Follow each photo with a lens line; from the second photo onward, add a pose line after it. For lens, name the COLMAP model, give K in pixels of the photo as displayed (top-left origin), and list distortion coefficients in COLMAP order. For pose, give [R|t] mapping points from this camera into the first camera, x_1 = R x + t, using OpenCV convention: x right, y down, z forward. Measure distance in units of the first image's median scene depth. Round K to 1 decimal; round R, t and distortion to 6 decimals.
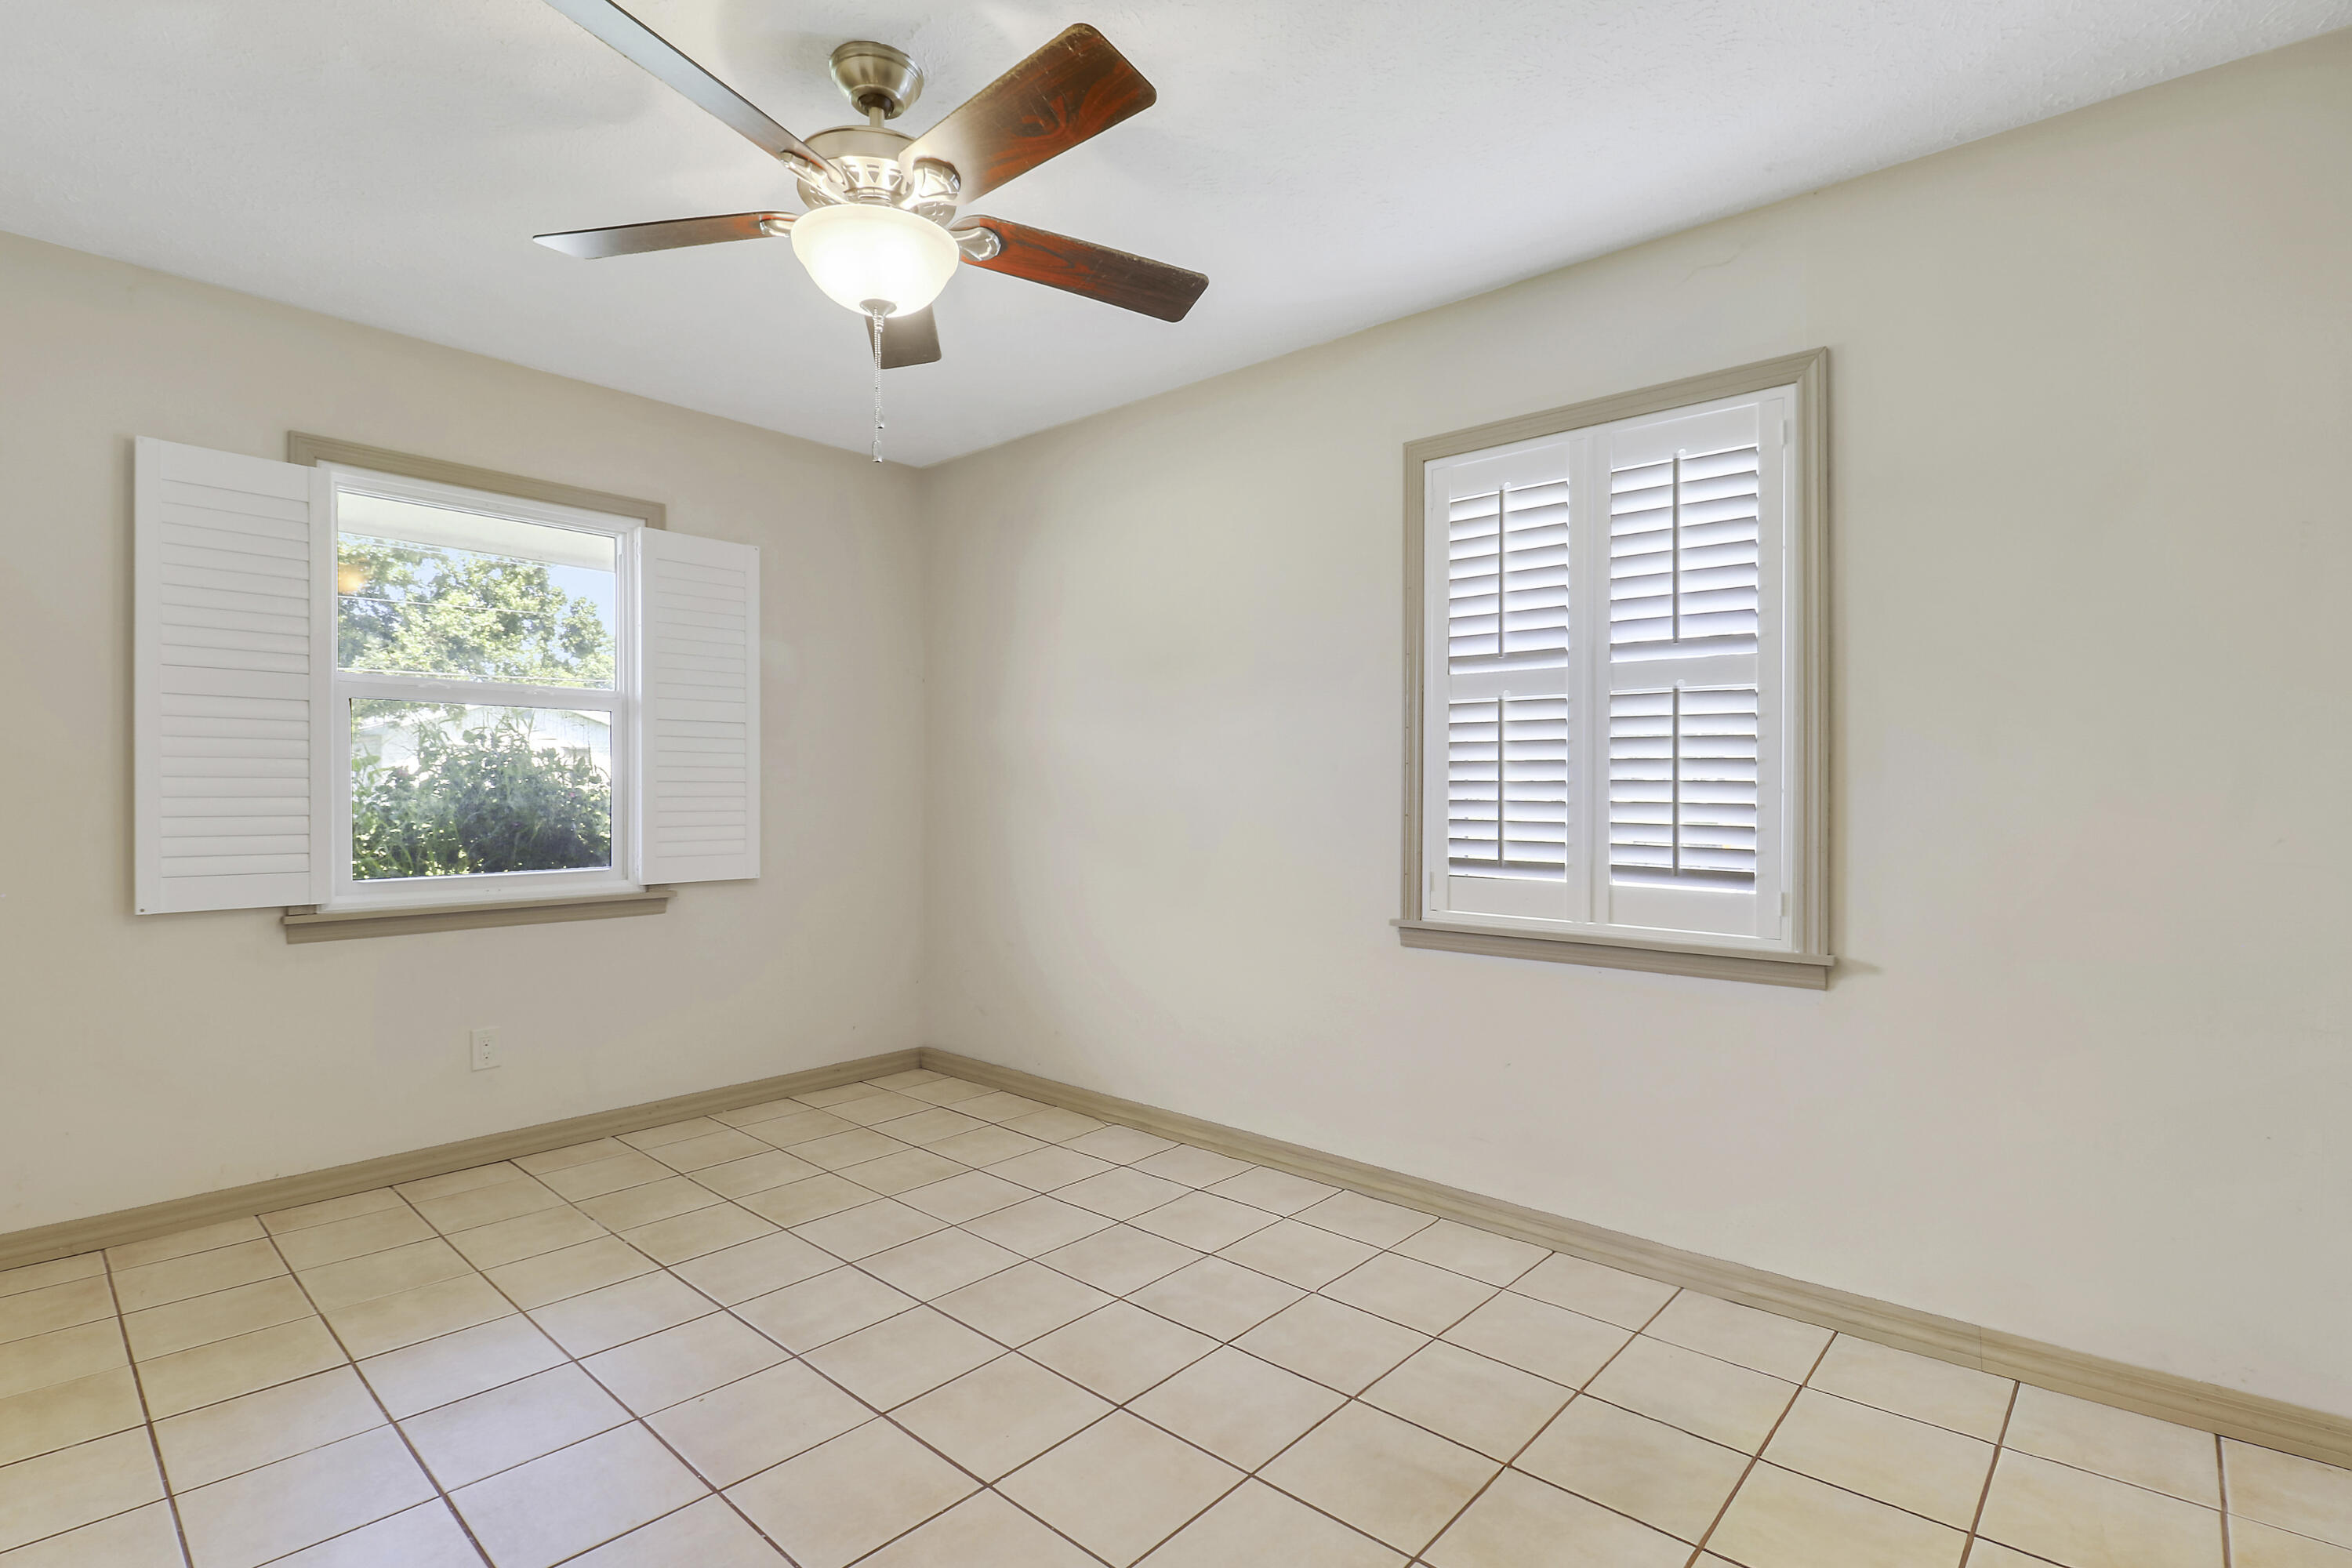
lens RADIAL K [[1105.8, 0, 1167.8], [0, 1105.8, 794.0], [0, 0, 1]] dist [0.004585, -0.015564]
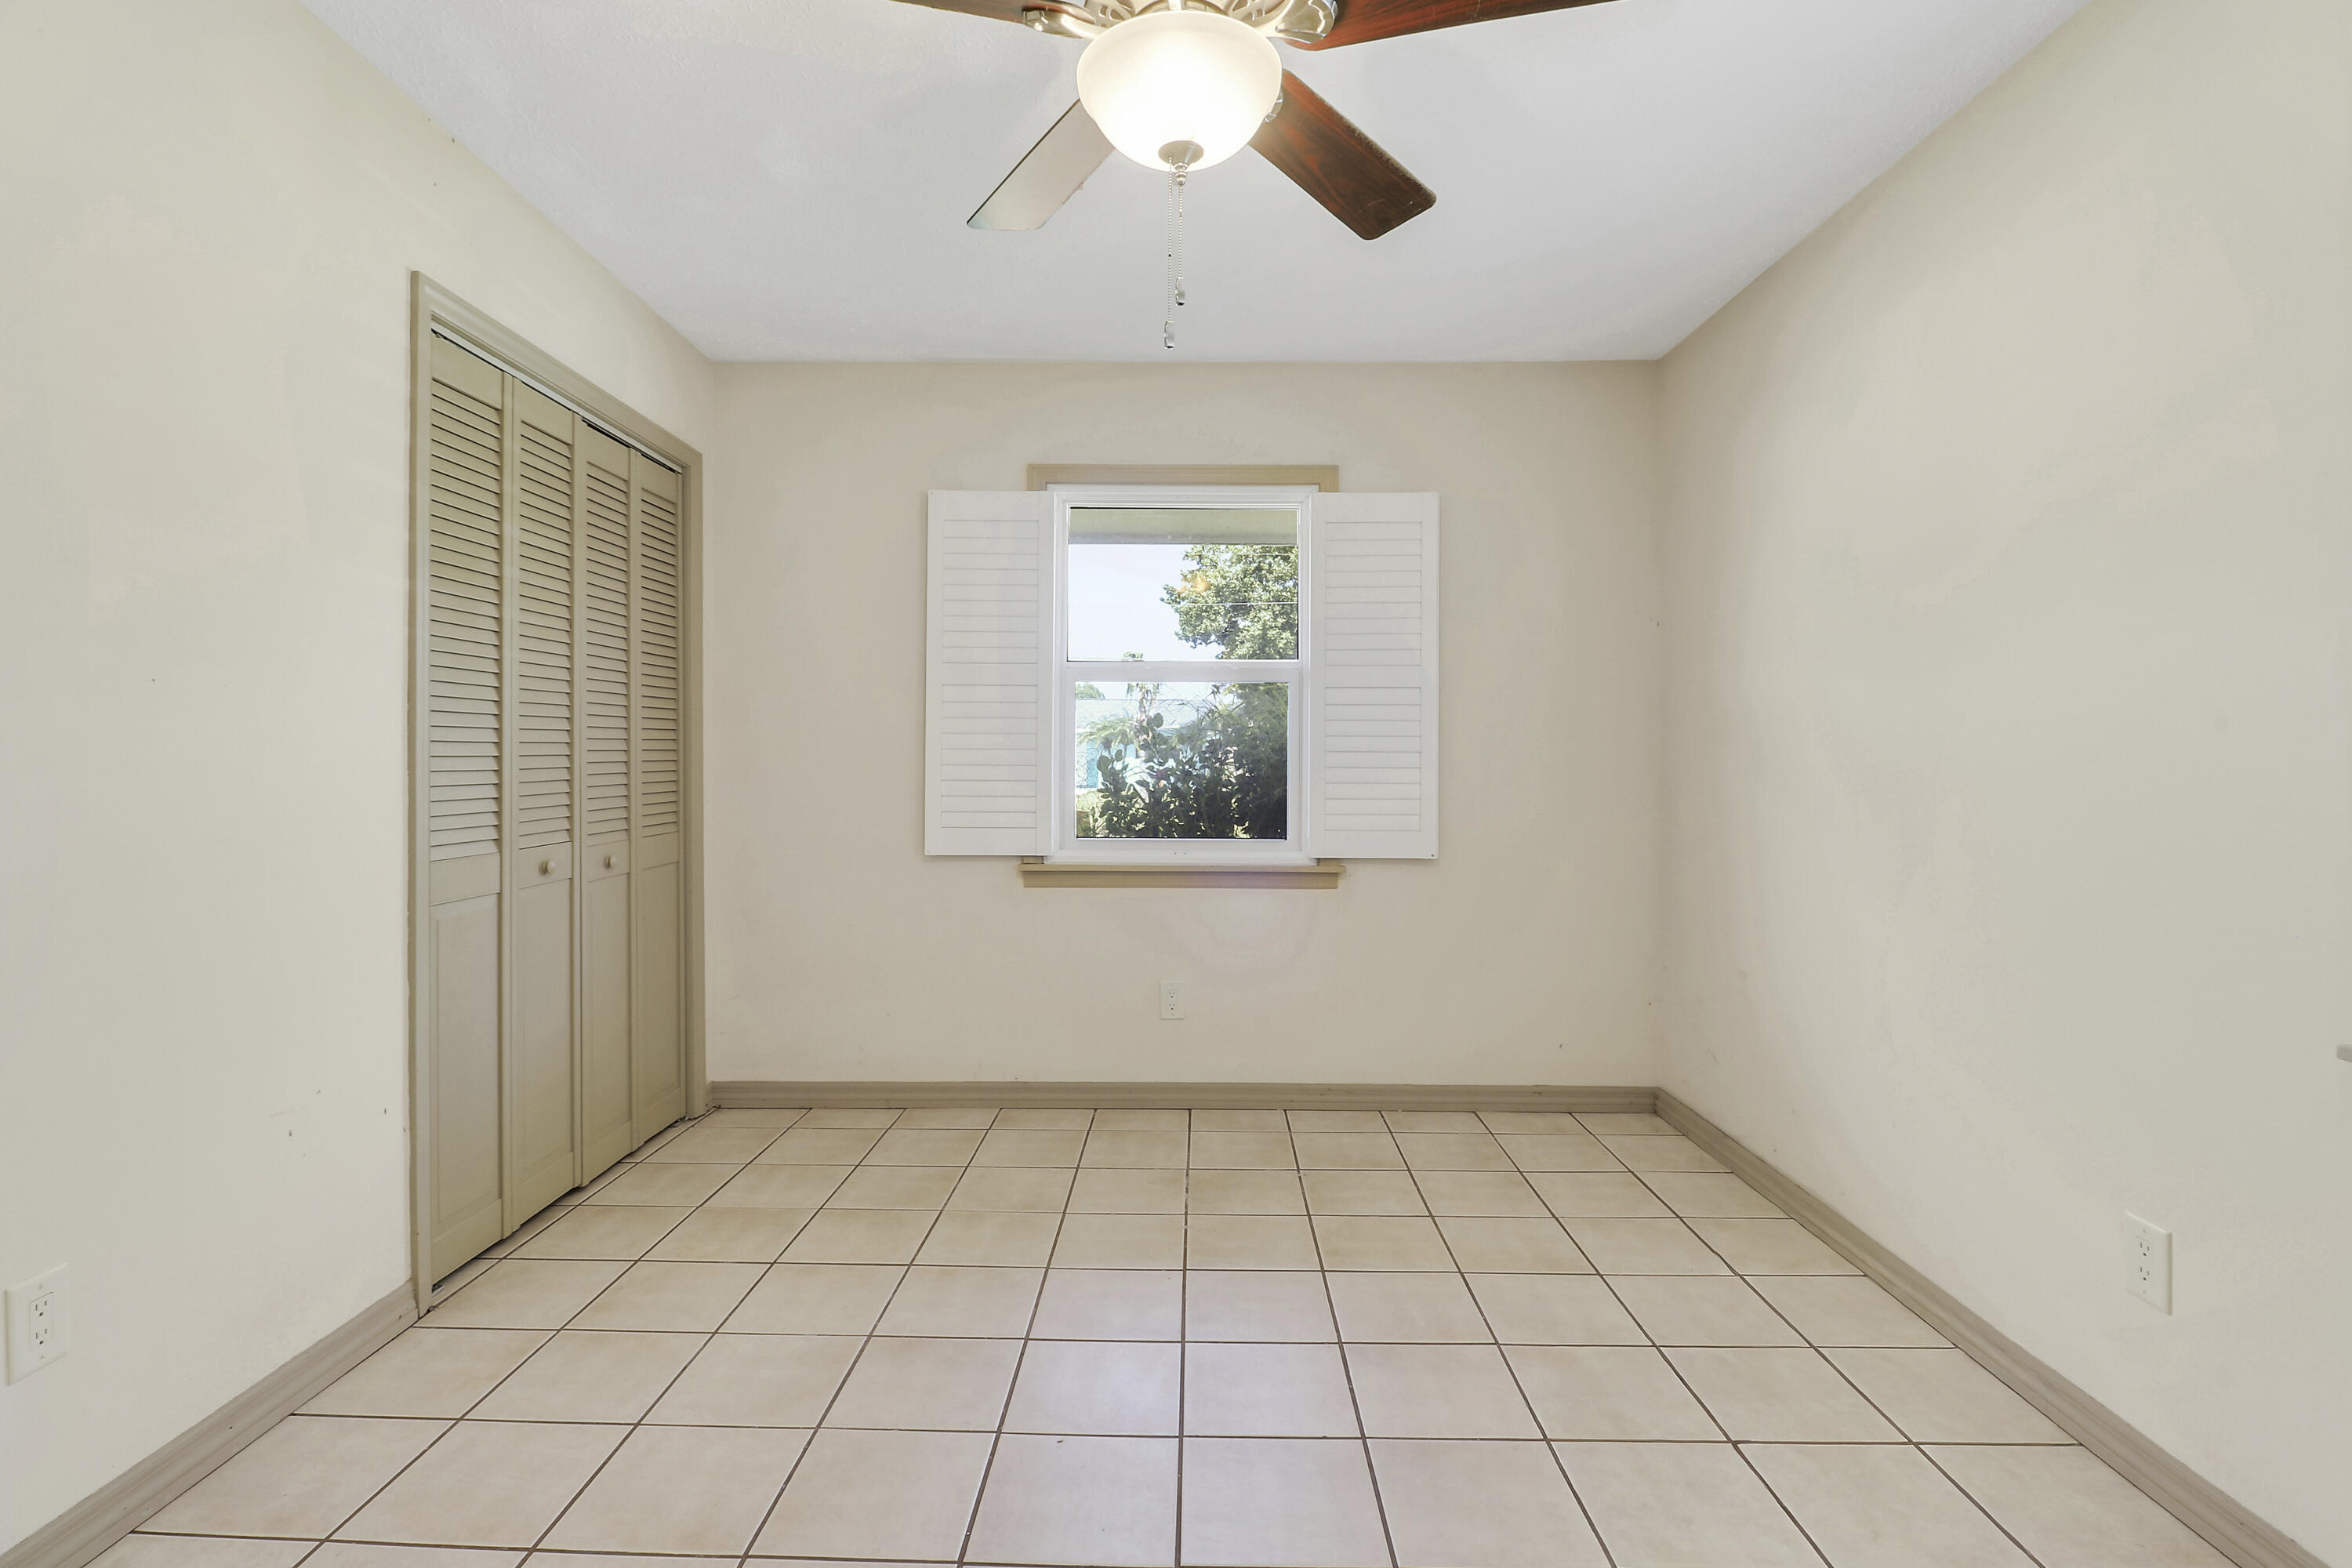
lens RADIAL K [[1105.8, 0, 1165.9], [0, 1105.8, 736.1], [0, 0, 1]] dist [0.004585, -0.015564]
pose [[0.653655, -0.014873, -0.756647, 0.191378], [-0.004558, 0.999711, -0.023588, -0.001487], [0.756779, 0.018868, 0.653398, 0.277130]]
